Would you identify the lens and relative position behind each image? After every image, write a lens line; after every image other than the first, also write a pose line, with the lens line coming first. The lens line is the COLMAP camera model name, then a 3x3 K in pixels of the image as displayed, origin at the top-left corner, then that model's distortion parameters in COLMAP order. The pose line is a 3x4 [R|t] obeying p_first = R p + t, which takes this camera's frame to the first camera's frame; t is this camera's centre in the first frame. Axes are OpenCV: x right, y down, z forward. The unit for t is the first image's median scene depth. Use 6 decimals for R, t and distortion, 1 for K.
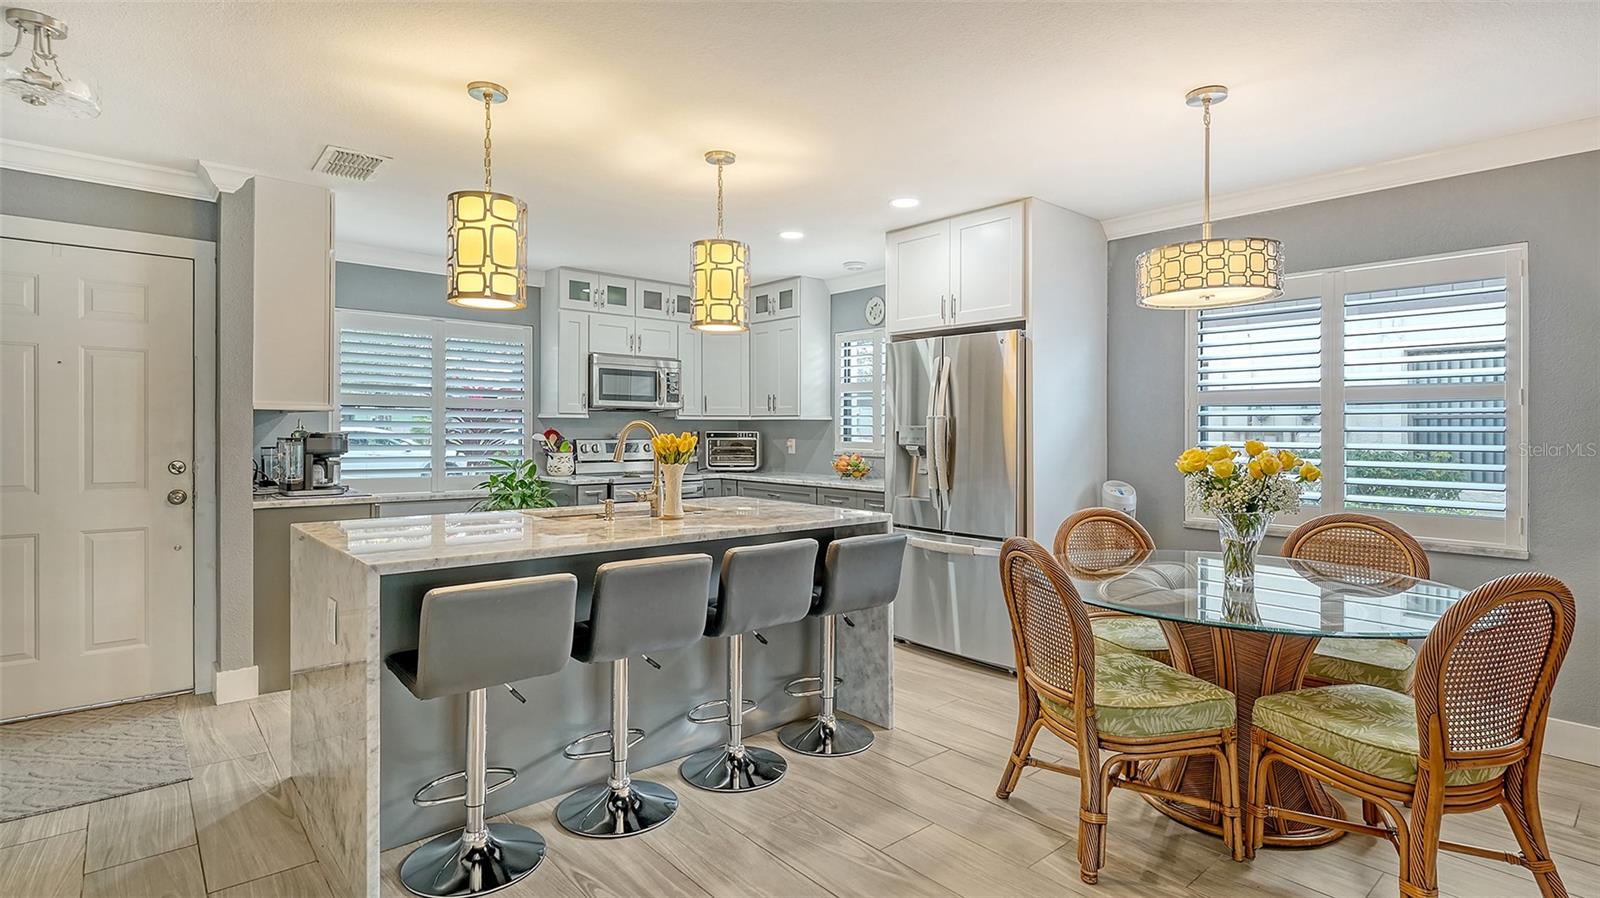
lens RADIAL K [[767.4, 0, 823.9], [0, 767.4, 440.3], [0, 0, 1]] dist [-0.005163, 0.000098]
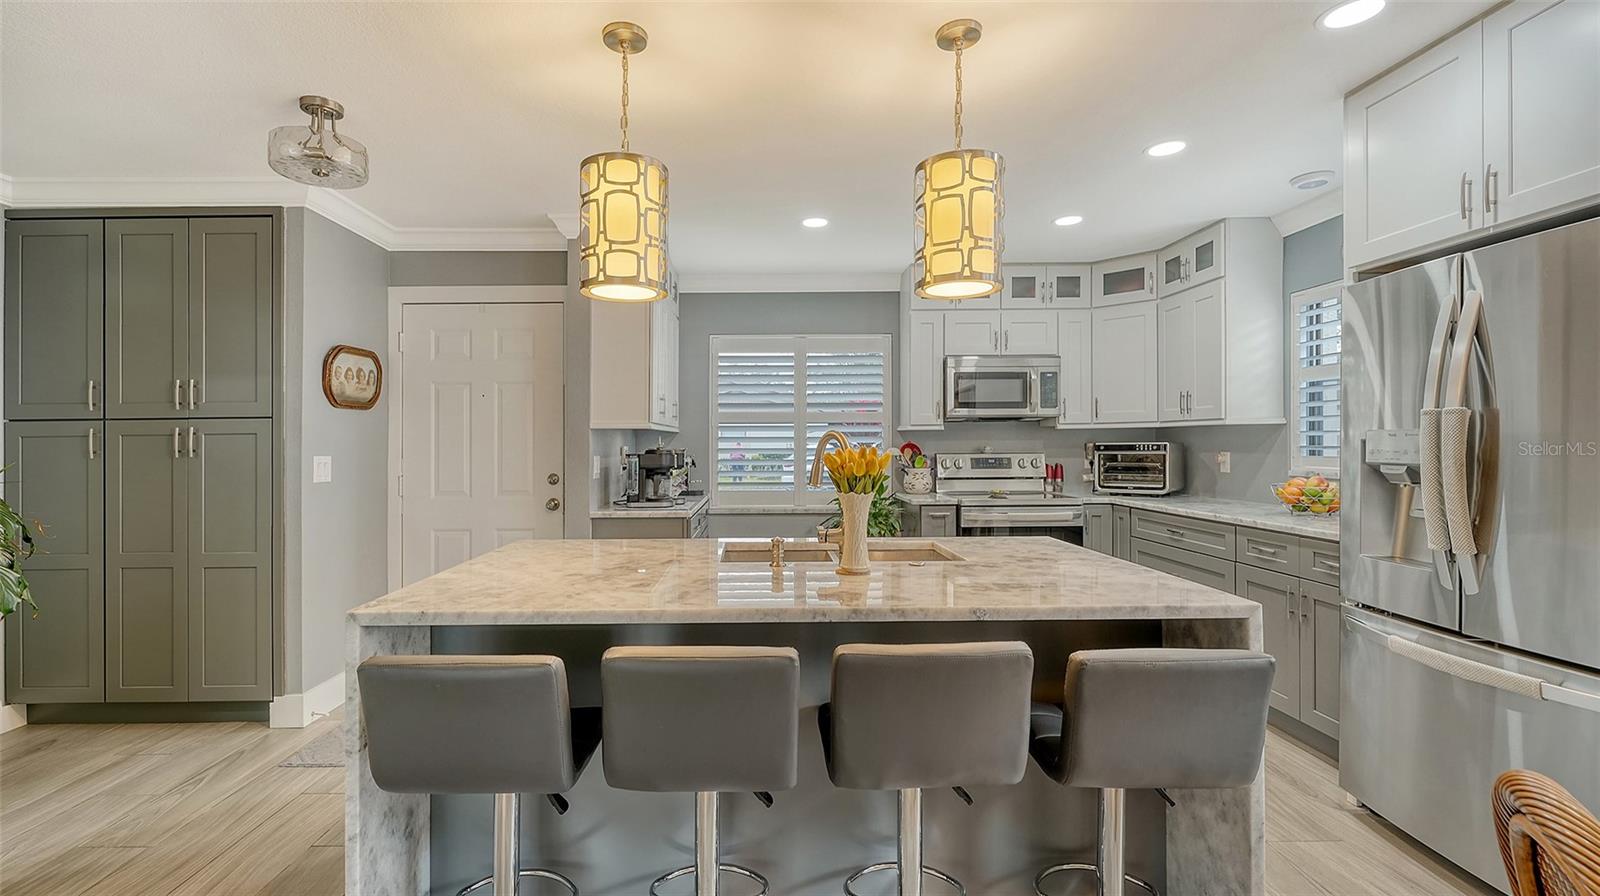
lens RADIAL K [[713.8, 0, 774.9], [0, 713.8, 450.4], [0, 0, 1]] dist [-0.000255, -0.000627]
pose [[0.752434, -0.006168, -0.658639, 0.091731], [0.004035, 0.999981, -0.004755, -0.002137], [0.658655, 0.000920, 0.752444, 0.256118]]
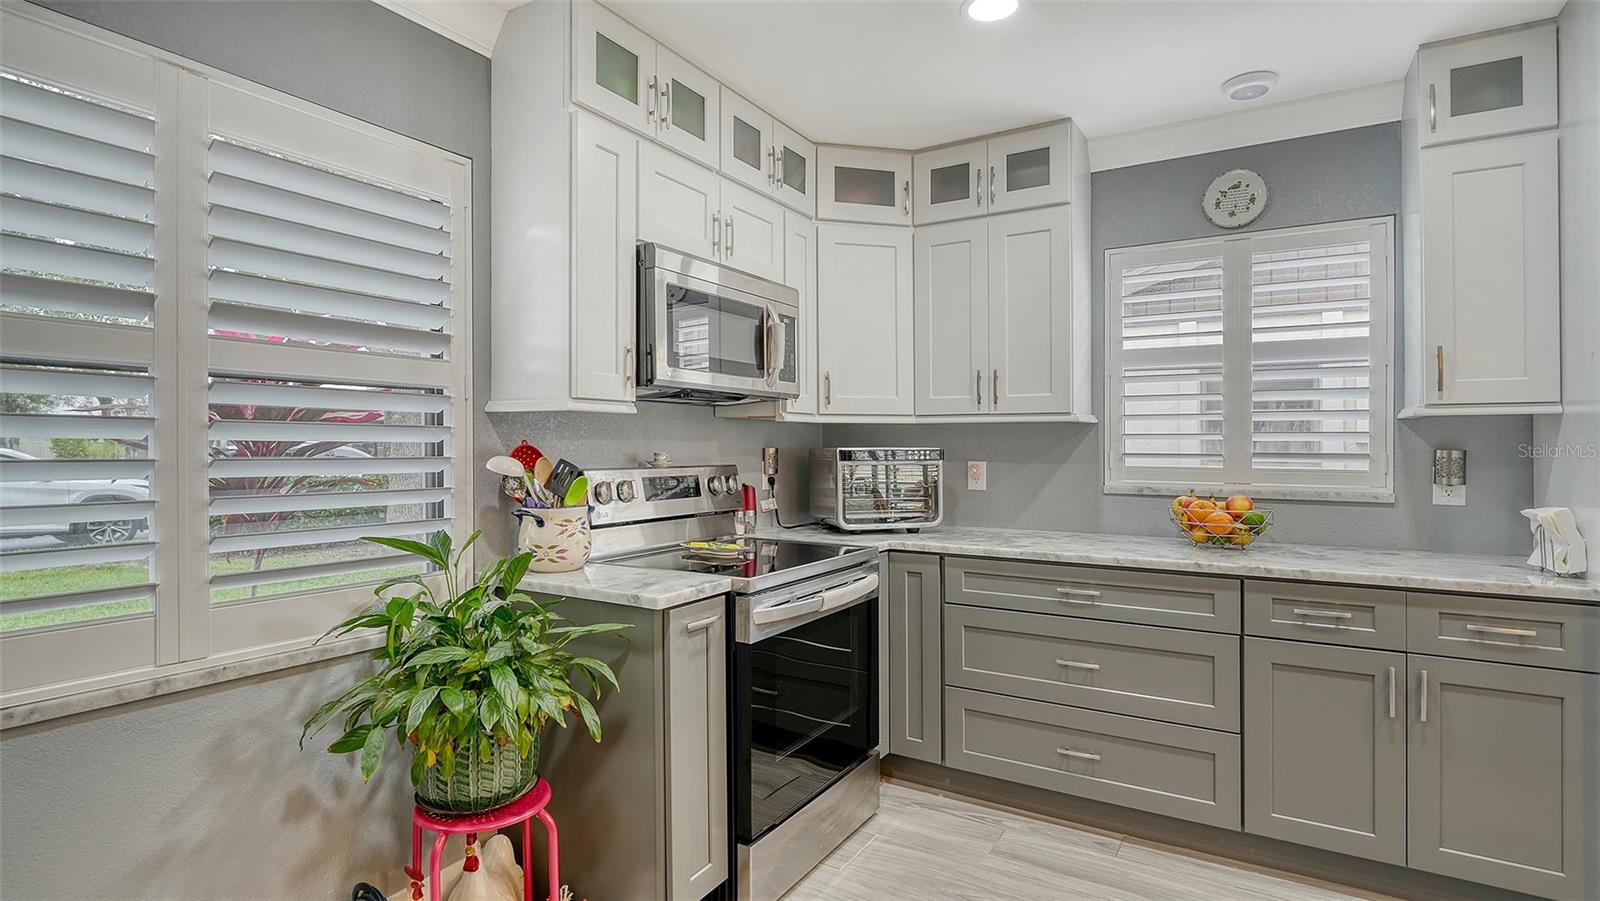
lens RADIAL K [[767.4, 0, 801.3], [0, 767.4, 450.1], [0, 0, 1]] dist [-0.005163, 0.000098]
pose [[0.956020, -0.006713, 0.293223, -0.347259], [0.008688, 0.999947, -0.005435, -0.008652], [-0.293171, 0.007744, 0.956029, 0.629221]]
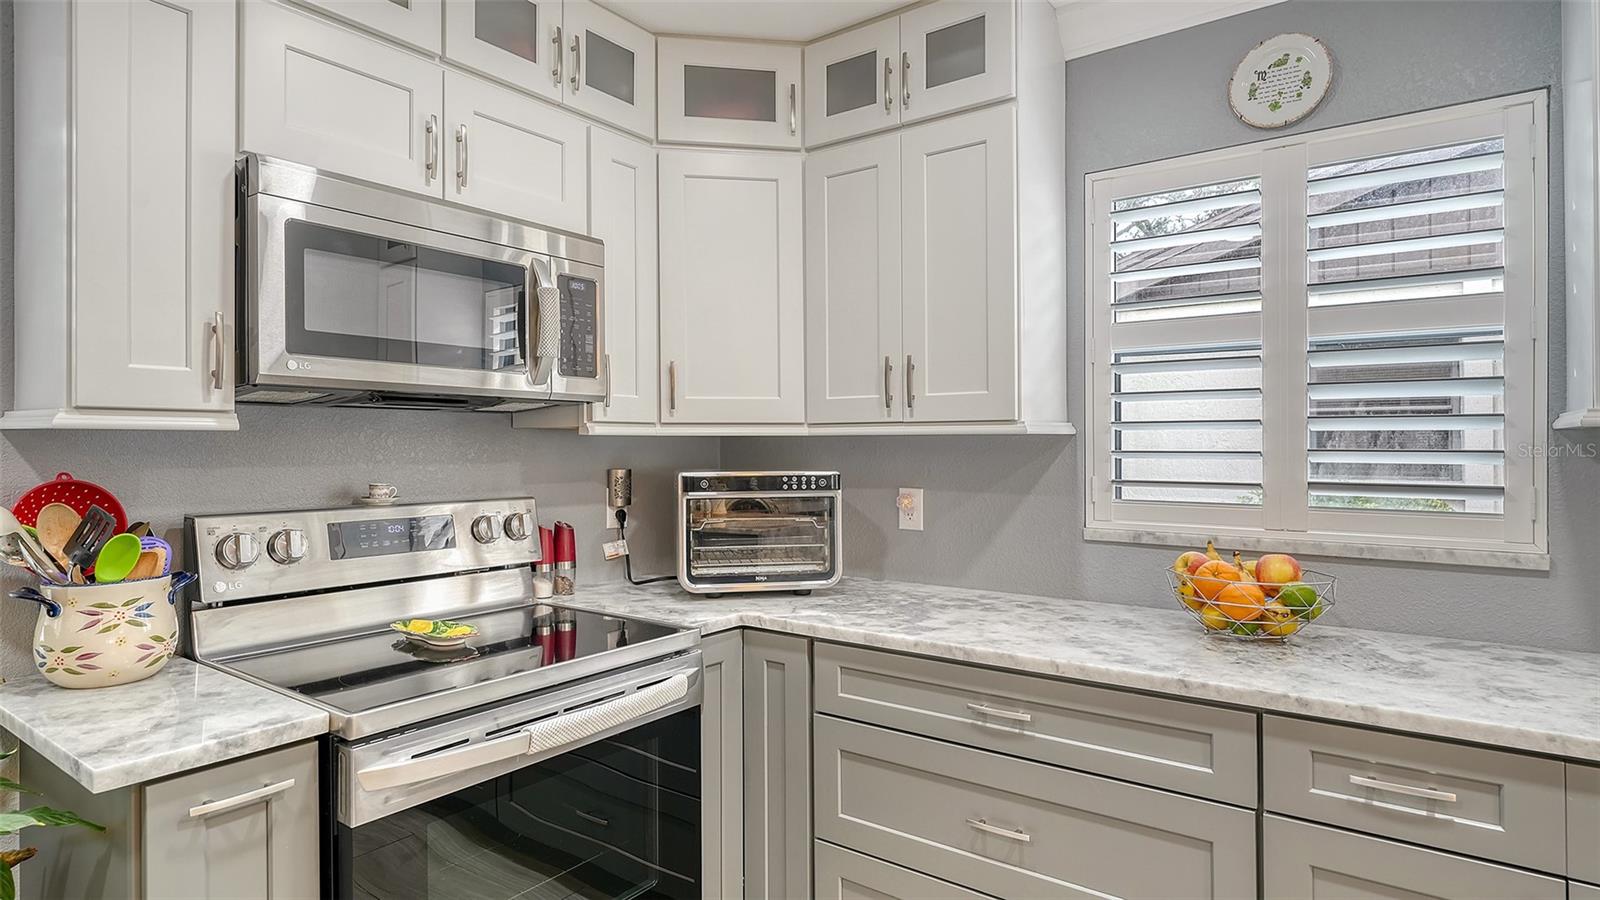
lens RADIAL K [[830.2, 0, 812.1], [0, 830.2, 447.9], [0, 0, 1]] dist [0.001940, -0.000817]
pose [[0.976845, -0.007976, 0.213801, -0.193590], [0.010277, 0.999901, -0.009653, -0.019891], [-0.213703, 0.011627, 0.976829, 0.729342]]
